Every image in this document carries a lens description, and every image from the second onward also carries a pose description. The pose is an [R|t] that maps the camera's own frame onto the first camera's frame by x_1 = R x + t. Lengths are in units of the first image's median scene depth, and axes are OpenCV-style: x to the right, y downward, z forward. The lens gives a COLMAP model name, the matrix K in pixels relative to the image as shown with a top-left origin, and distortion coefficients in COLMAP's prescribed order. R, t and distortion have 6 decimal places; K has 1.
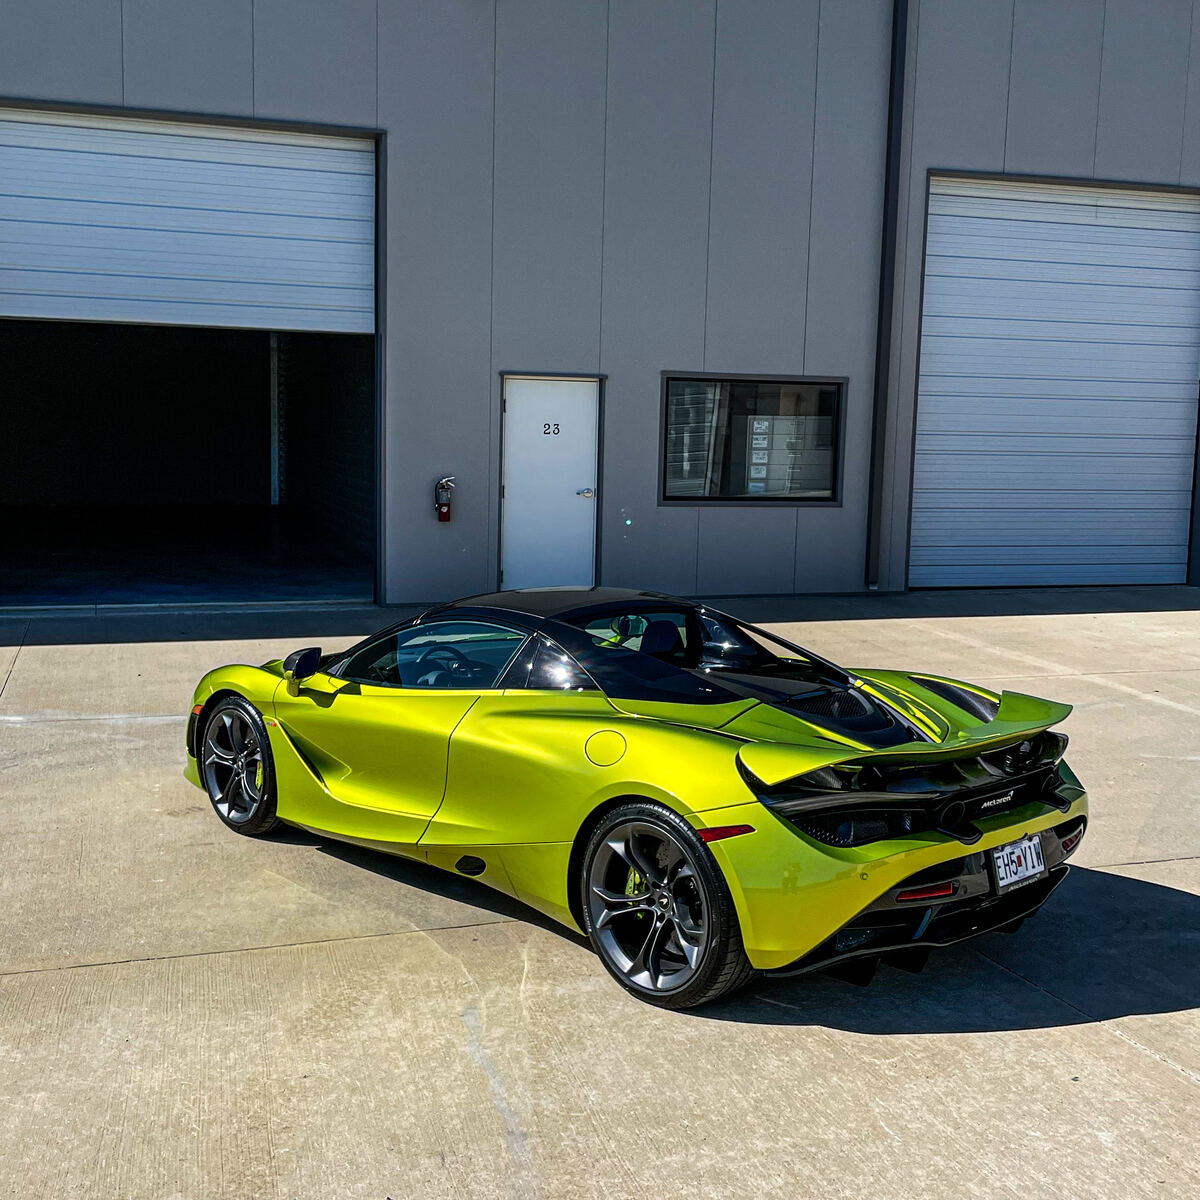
lens RADIAL K [[1498.7, 0, 599.1], [0, 1498.7, 646.1], [0, 0, 1]] dist [0.043311, 0.015808]
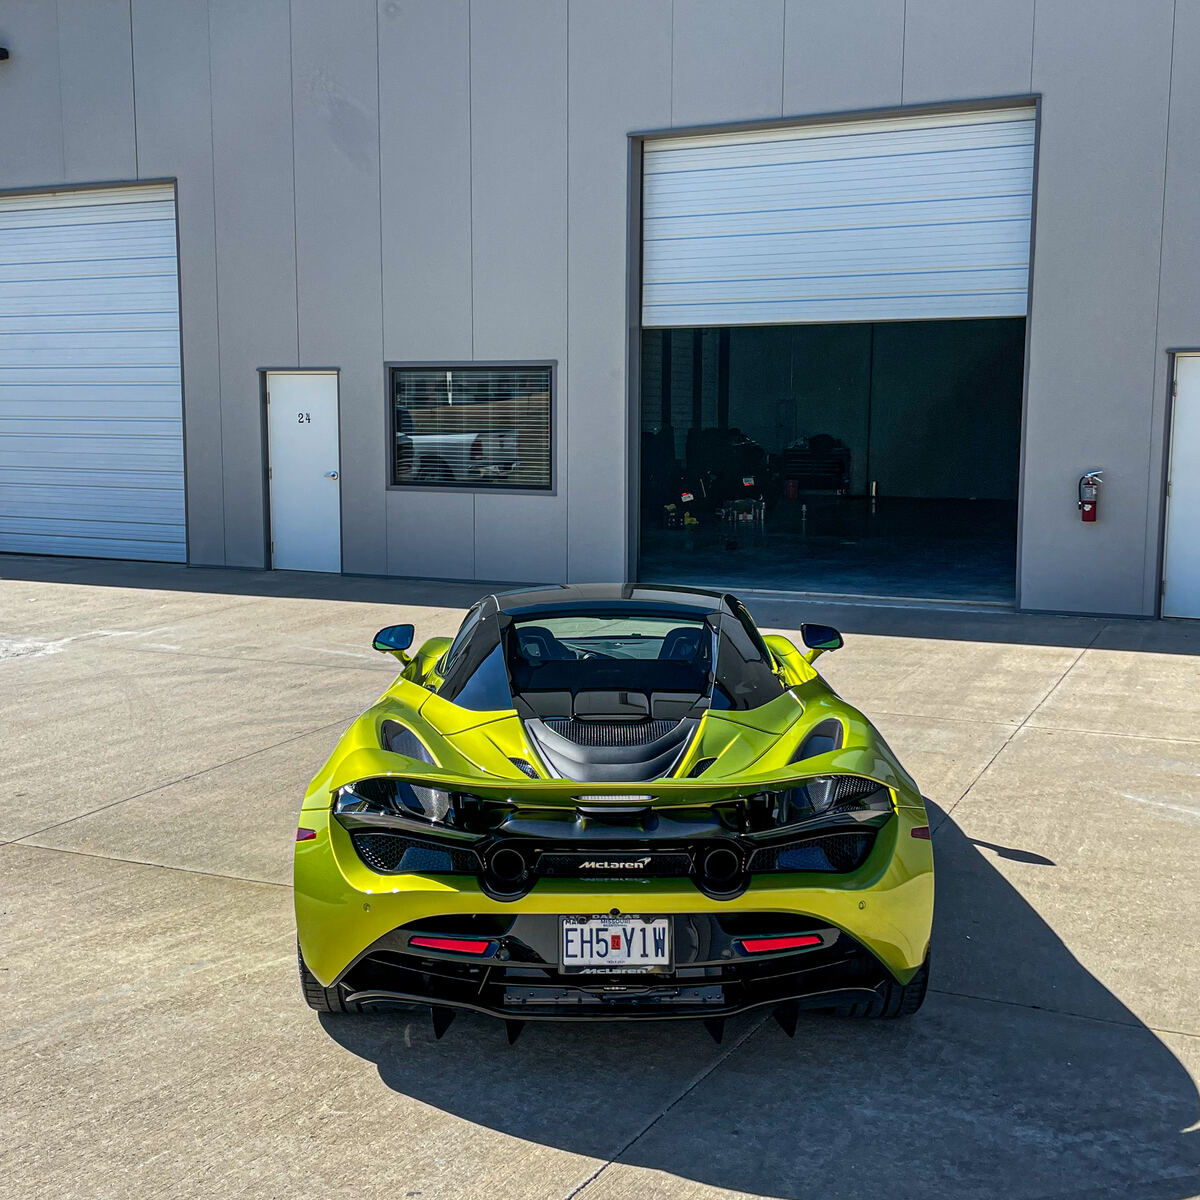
lens RADIAL K [[1517.3, 0, 600.0], [0, 1517.3, 600.0], [0, 0, 1]] dist [0.084566, -0.041954]
pose [[0.706961, 0.070963, -0.703683, 0.341485], [-0.090253, 0.995871, 0.009755, -0.020041], [0.701470, 0.056613, 0.710447, 0.160979]]
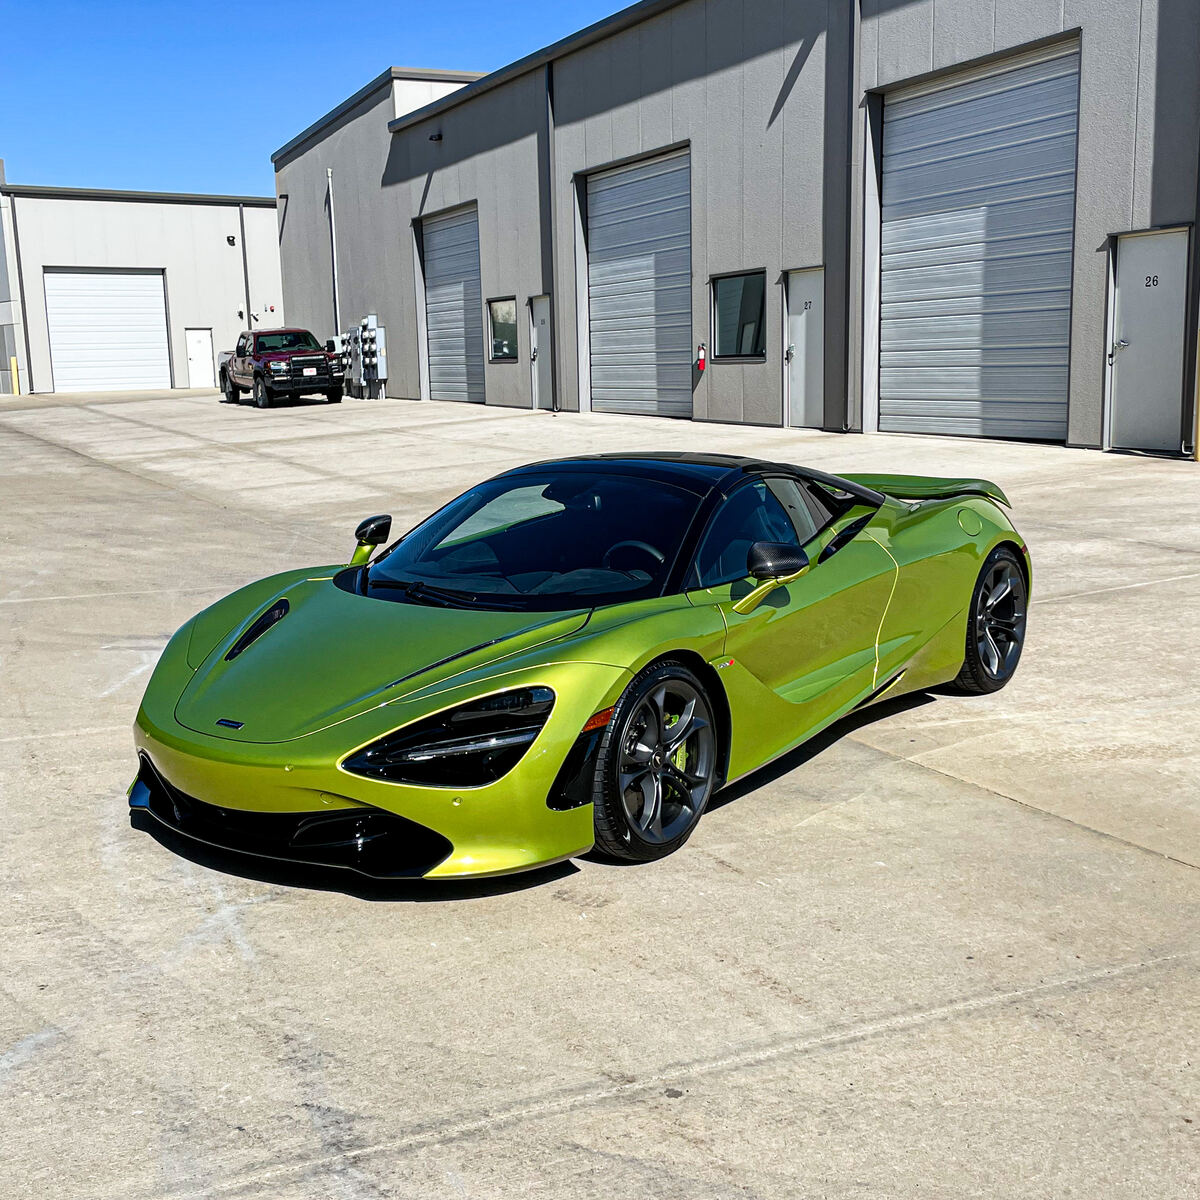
lens RADIAL K [[1517.3, 0, 600.0], [0, 1517.3, 600.0], [0, 0, 1]] dist [0.084566, -0.041954]
pose [[-0.181677, -0.180413, 0.966667, -0.495794], [0.168889, 0.962695, 0.211413, -0.079724], [-0.968746, 0.201669, -0.144430, 0.615347]]
